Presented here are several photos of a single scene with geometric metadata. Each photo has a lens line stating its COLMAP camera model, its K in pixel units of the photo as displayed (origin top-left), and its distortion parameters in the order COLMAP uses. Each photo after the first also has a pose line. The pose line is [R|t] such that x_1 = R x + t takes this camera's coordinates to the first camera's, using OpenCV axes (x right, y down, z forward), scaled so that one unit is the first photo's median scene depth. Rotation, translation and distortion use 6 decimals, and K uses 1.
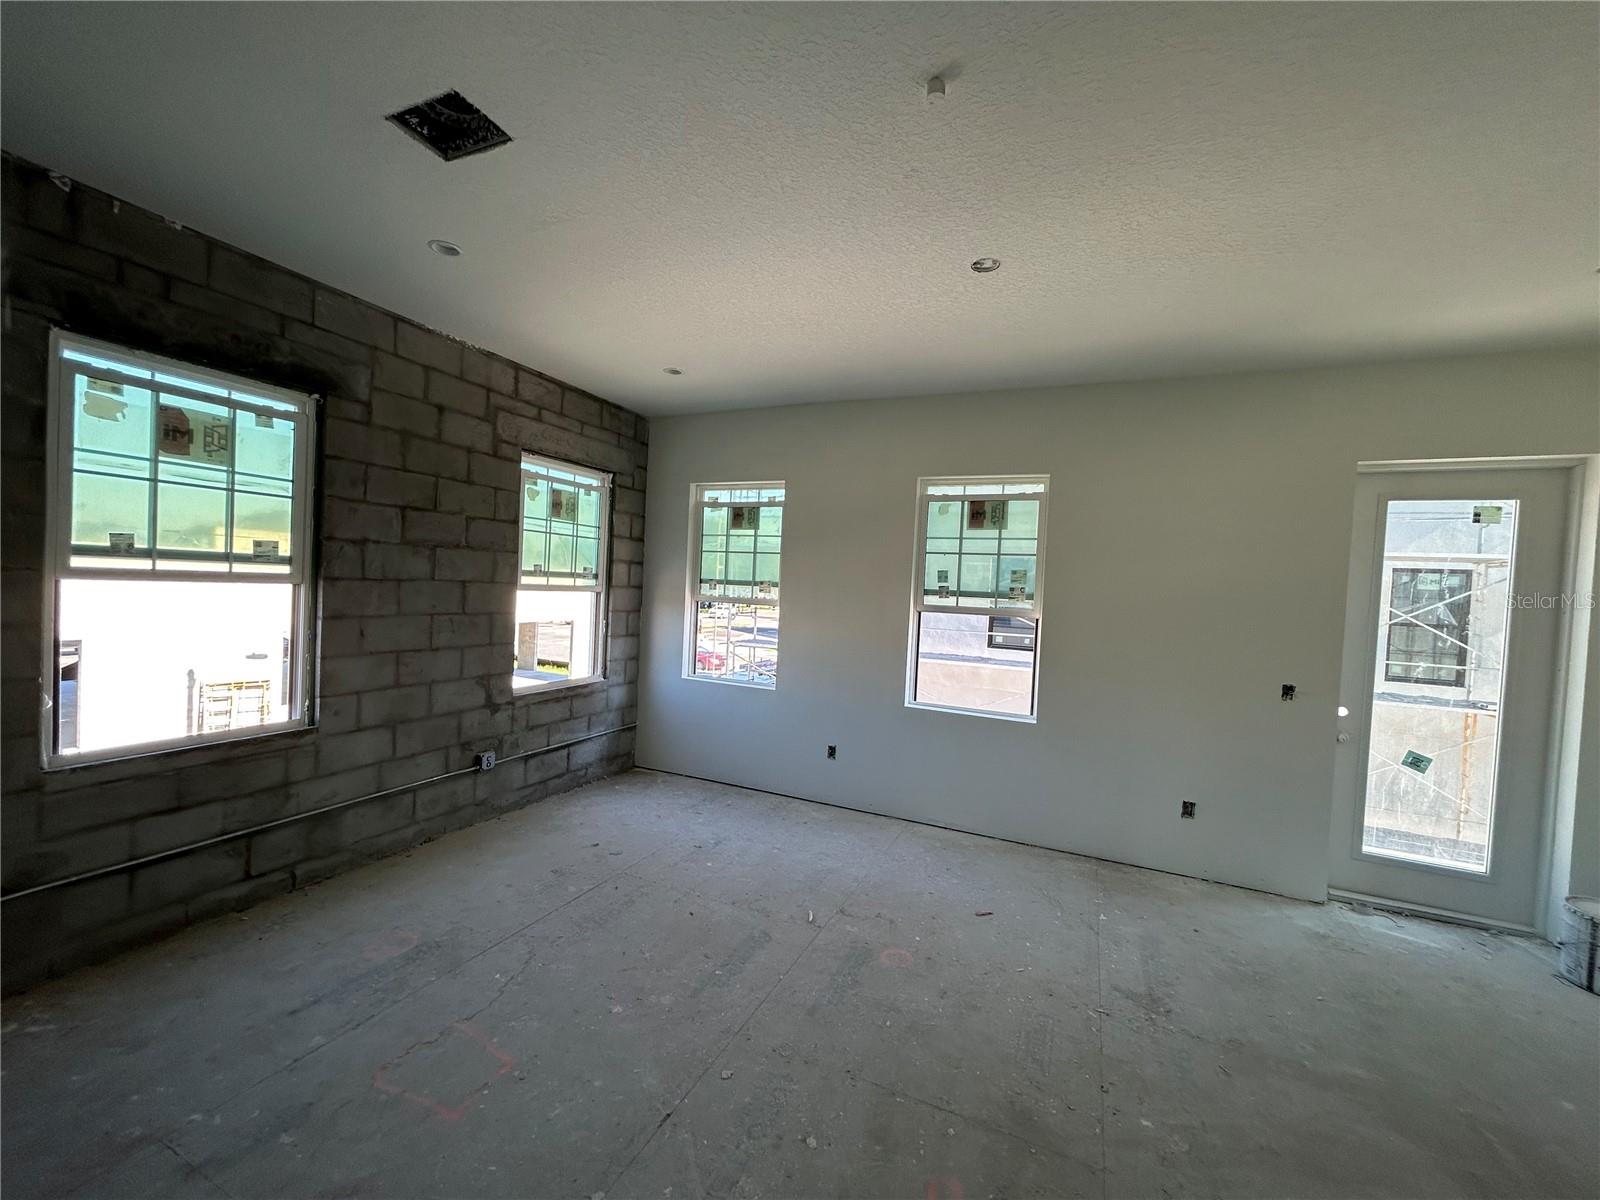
lens RADIAL K [[643.8, 0, 796.0], [0, 643.8, 602.4], [0, 0, 1]] dist [-0.002239, -0.000265]
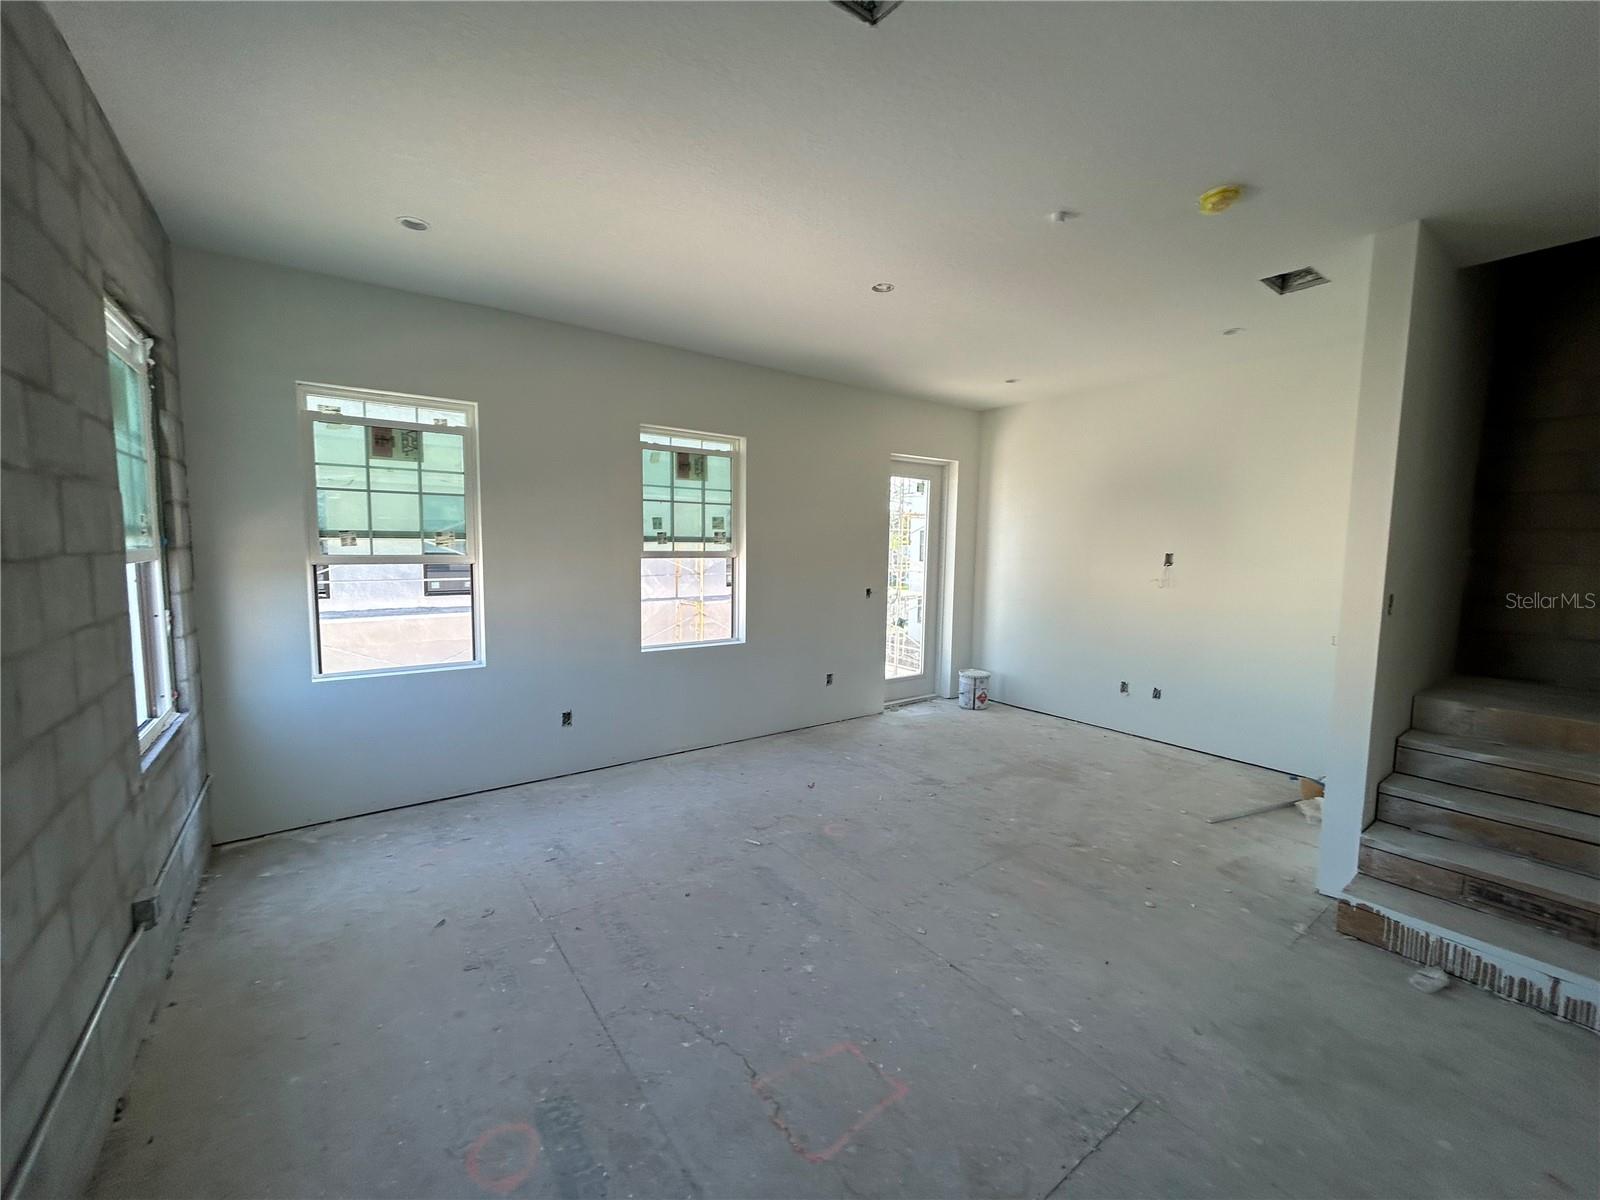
lens RADIAL K [[643.8, 0, 798.3], [0, 643.8, 601.2], [0, 0, 1]] dist [-0.002239, -0.000265]
pose [[0.484207, -0.120747, 0.866582, -0.585649], [0.033388, 0.992260, 0.119603, -0.031944], [-0.874316, -0.028979, 0.484491, 0.290519]]
